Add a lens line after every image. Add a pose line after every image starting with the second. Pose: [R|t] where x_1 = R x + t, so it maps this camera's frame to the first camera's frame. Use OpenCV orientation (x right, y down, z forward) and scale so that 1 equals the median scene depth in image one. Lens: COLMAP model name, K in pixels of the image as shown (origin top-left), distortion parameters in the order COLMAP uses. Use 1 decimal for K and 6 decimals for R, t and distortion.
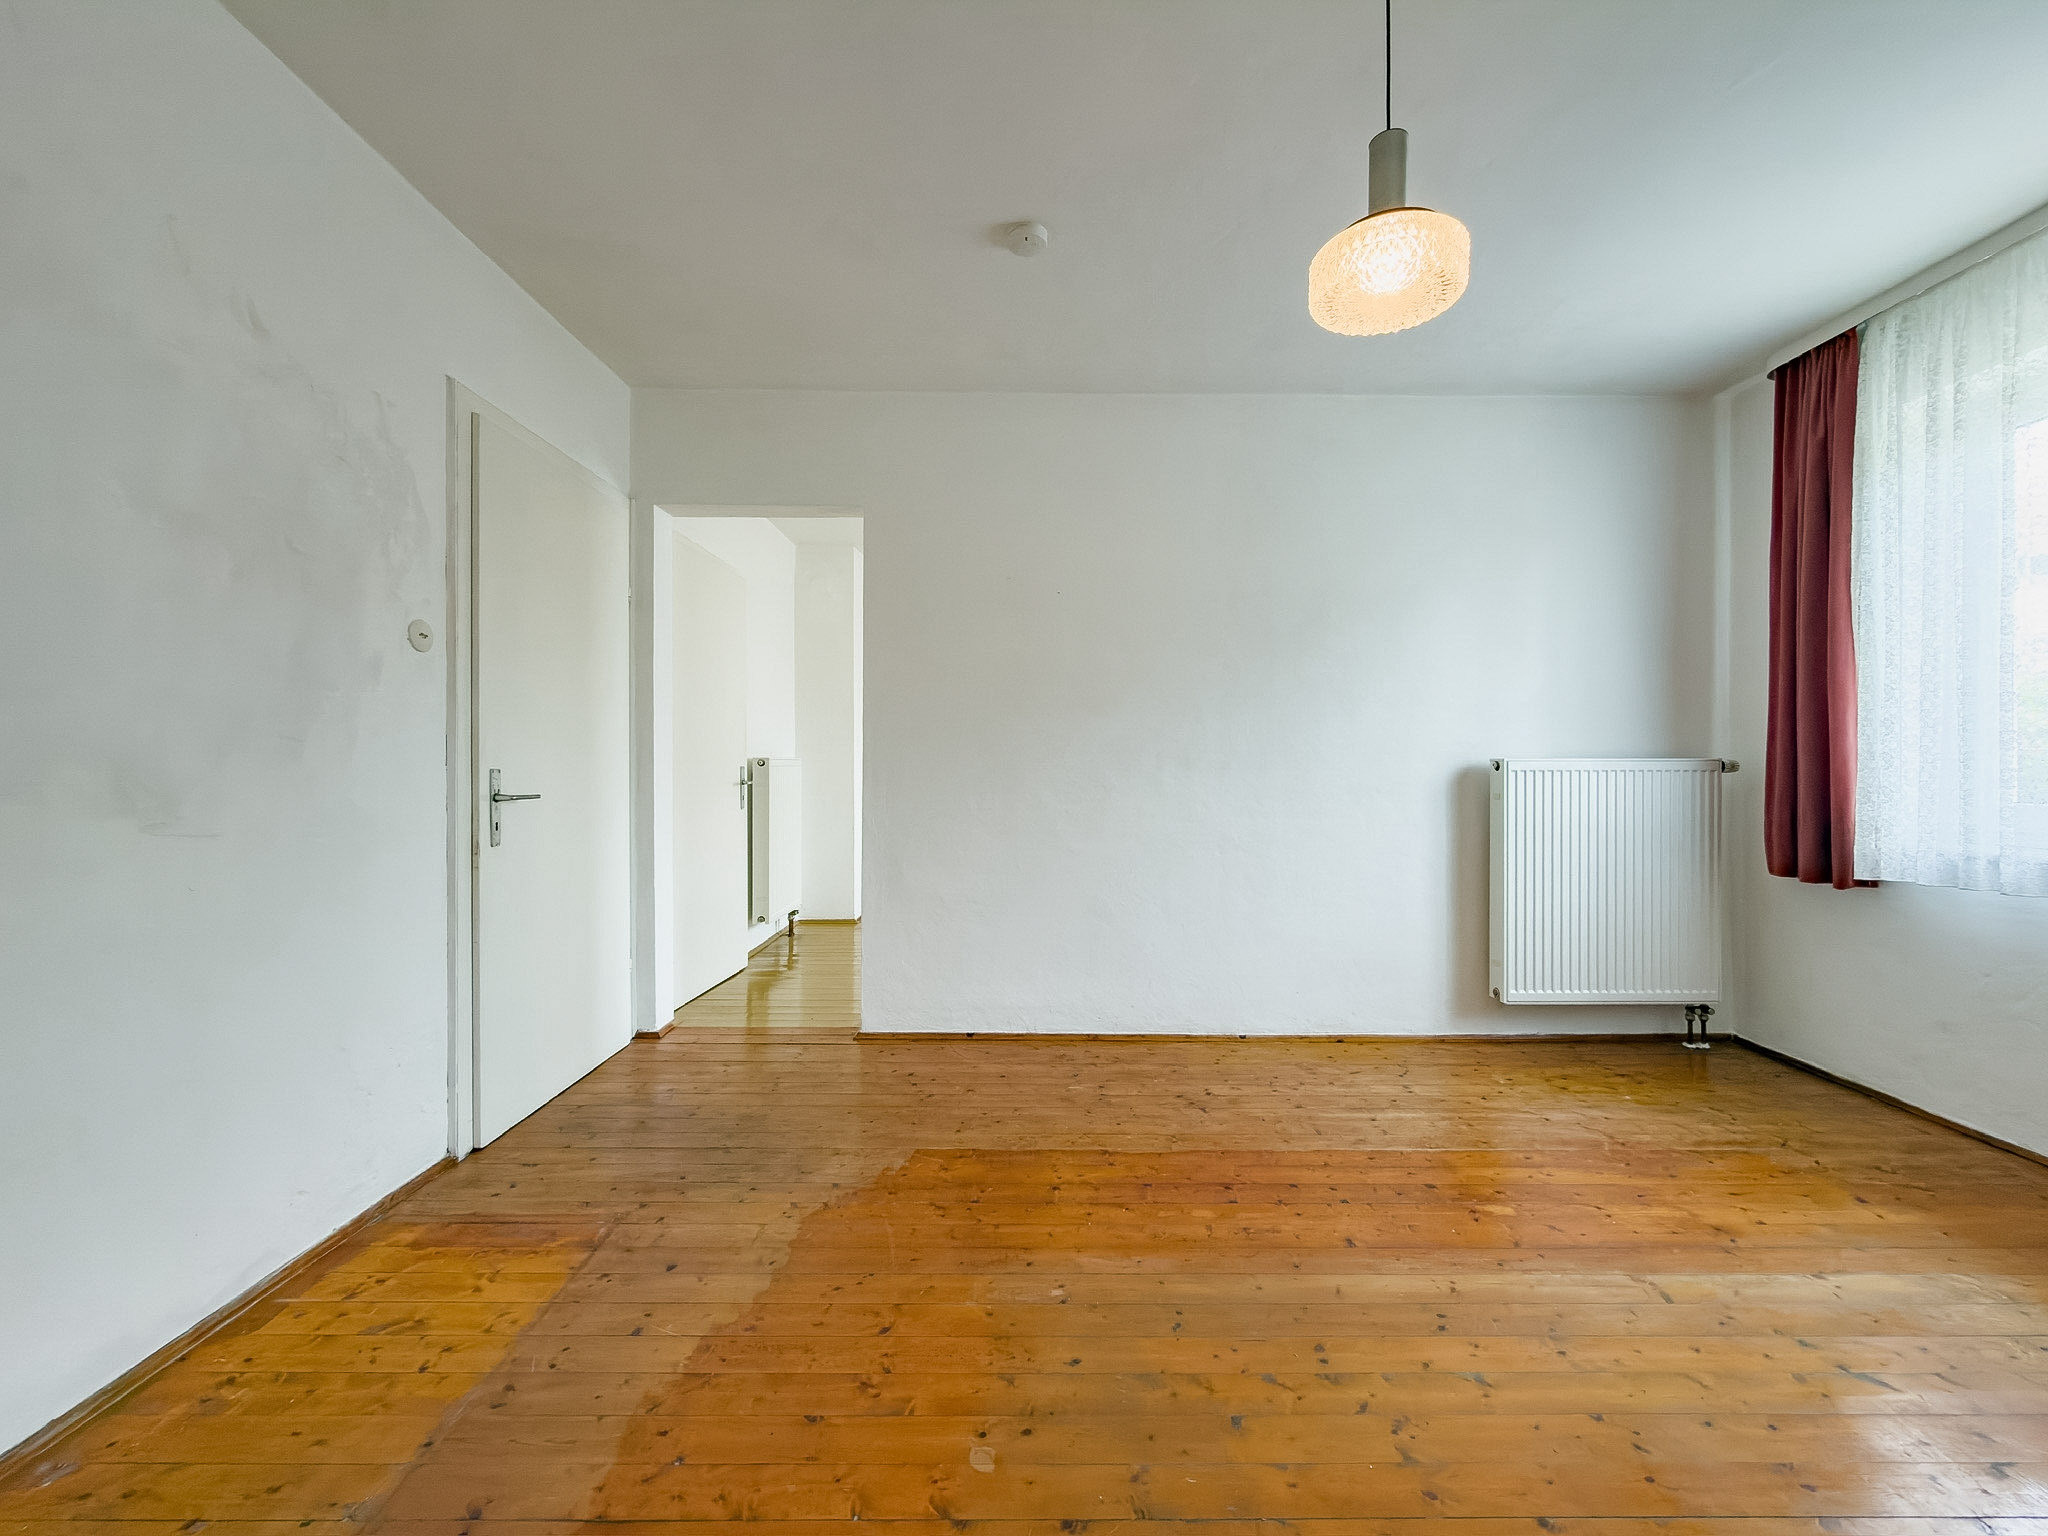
lens RADIAL K [[799.8, 0, 1027.5], [0, 799.8, 825.3], [0, 0, 1]] dist [-0.000330, -0.000031]
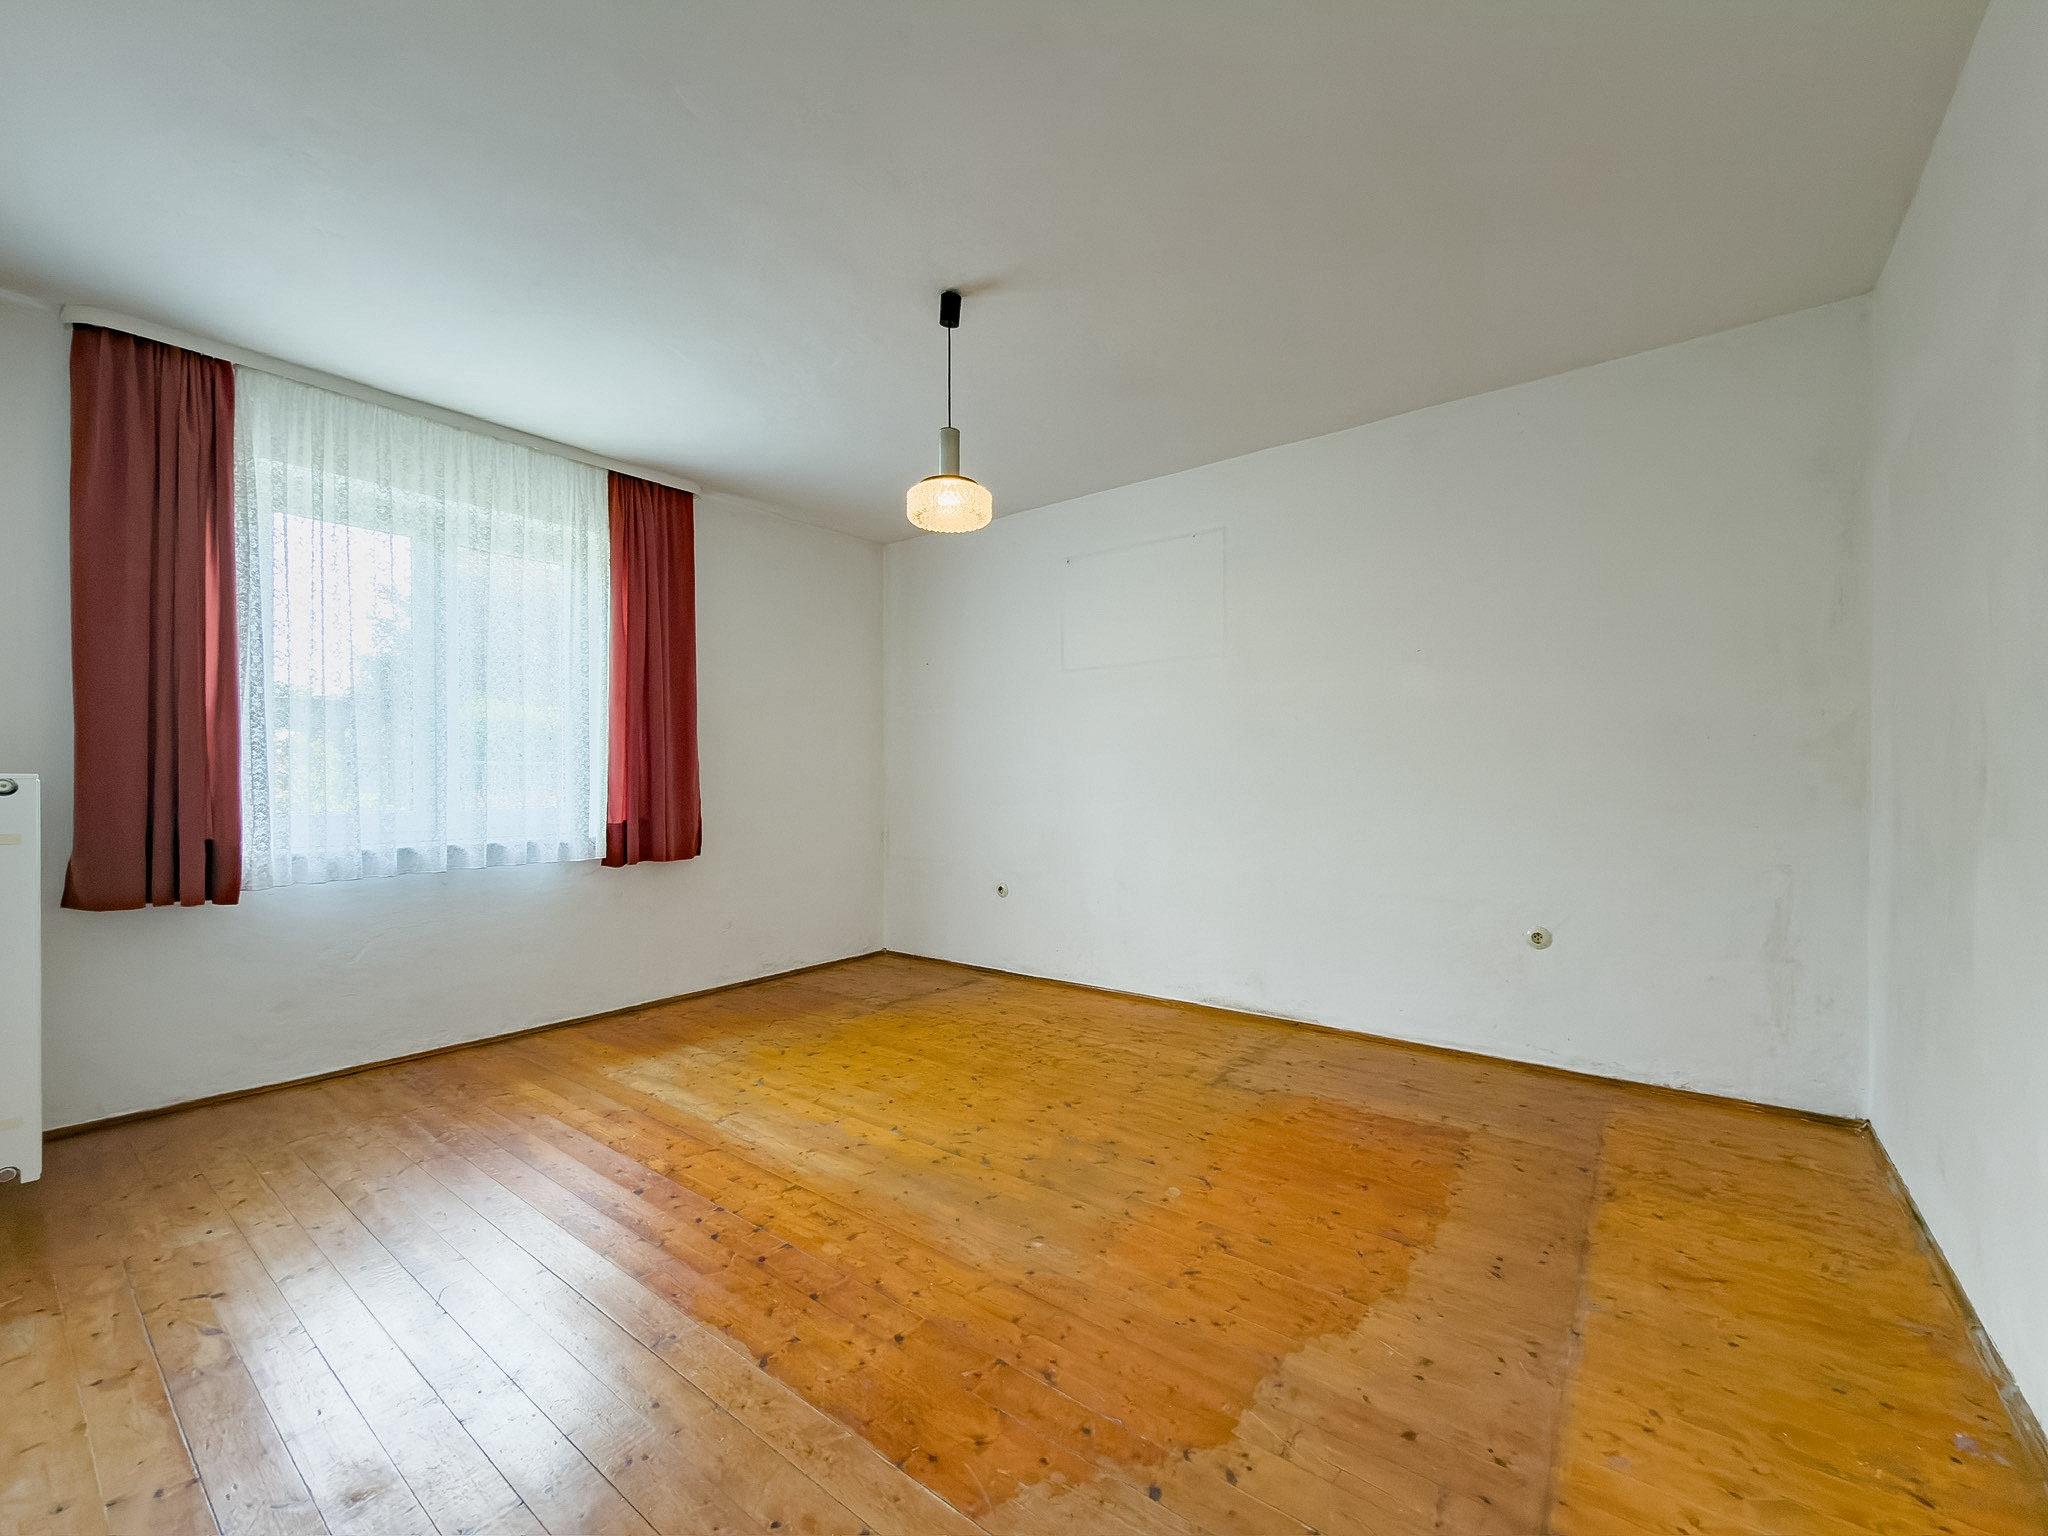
lens RADIAL K [[836.4, 0, 1042.0], [0, 836.4, 771.9], [0, 0, 1]] dist [-0.000341, 0.000261]
pose [[-0.787620, 0.007049, 0.616121, -0.641862], [0.050025, 0.997365, 0.052539, -0.124627], [-0.614127, 0.072203, -0.785897, 1.730142]]
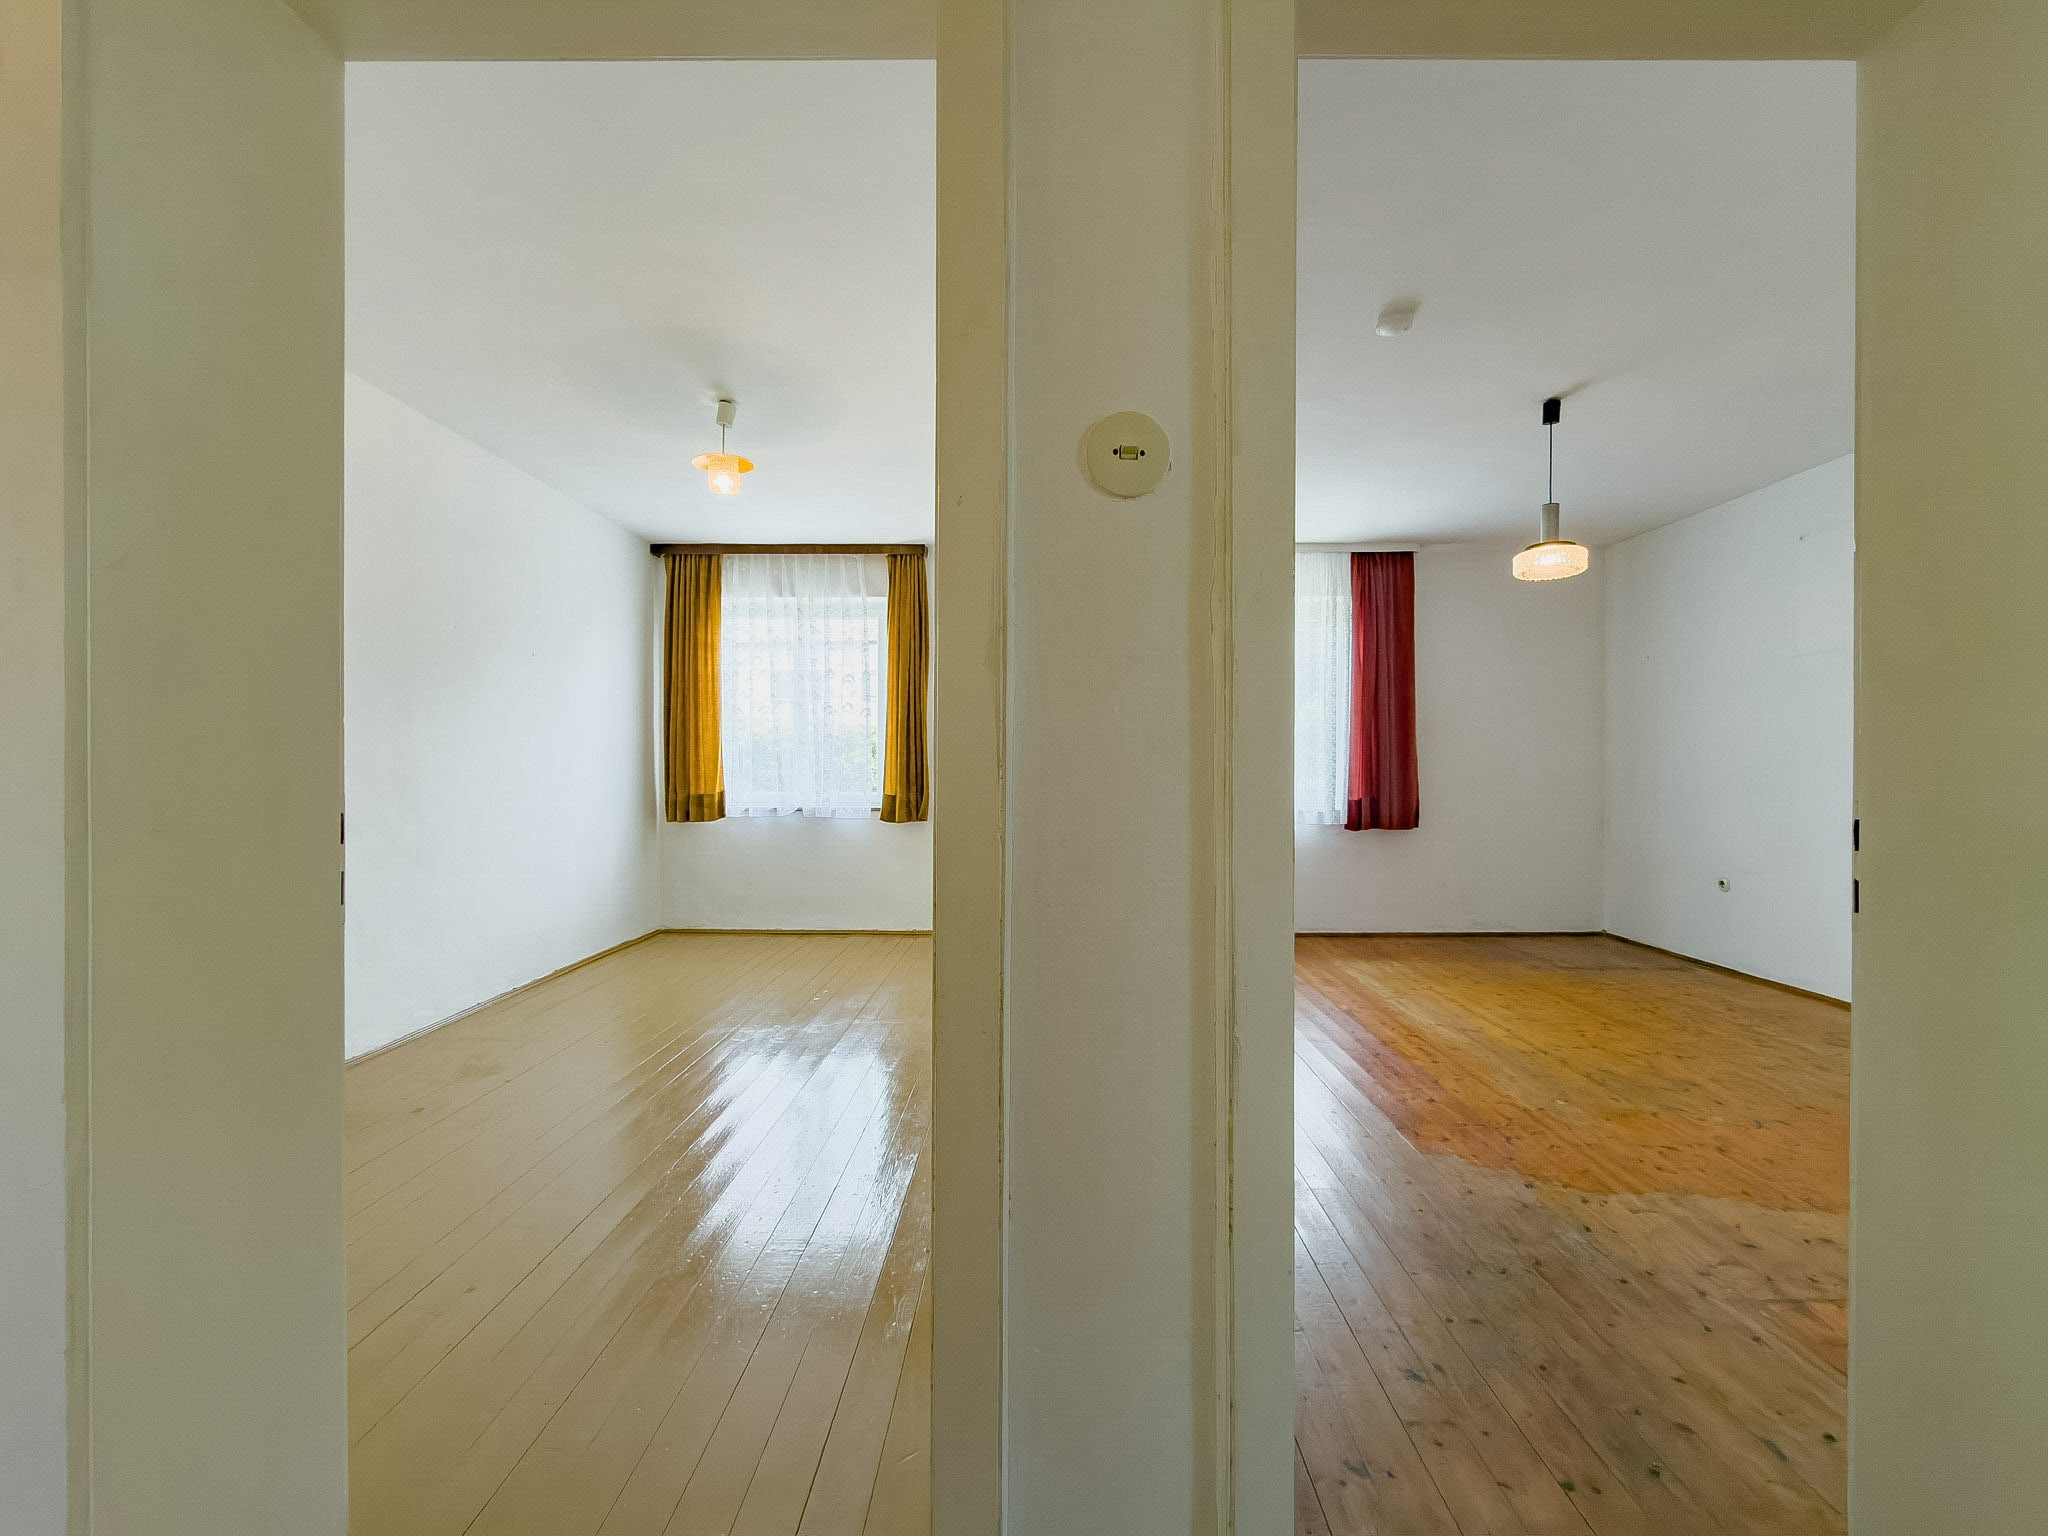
lens RADIAL K [[836.4, 0, 1042.0], [0, 836.4, 771.9], [0, 0, 1]] dist [-0.000341, 0.000261]
pose [[0.011067, -0.007898, 0.999908, -1.504883], [0.072405, 0.997350, 0.007077, -0.141319], [-0.997314, 0.072320, 0.011609, 1.813194]]
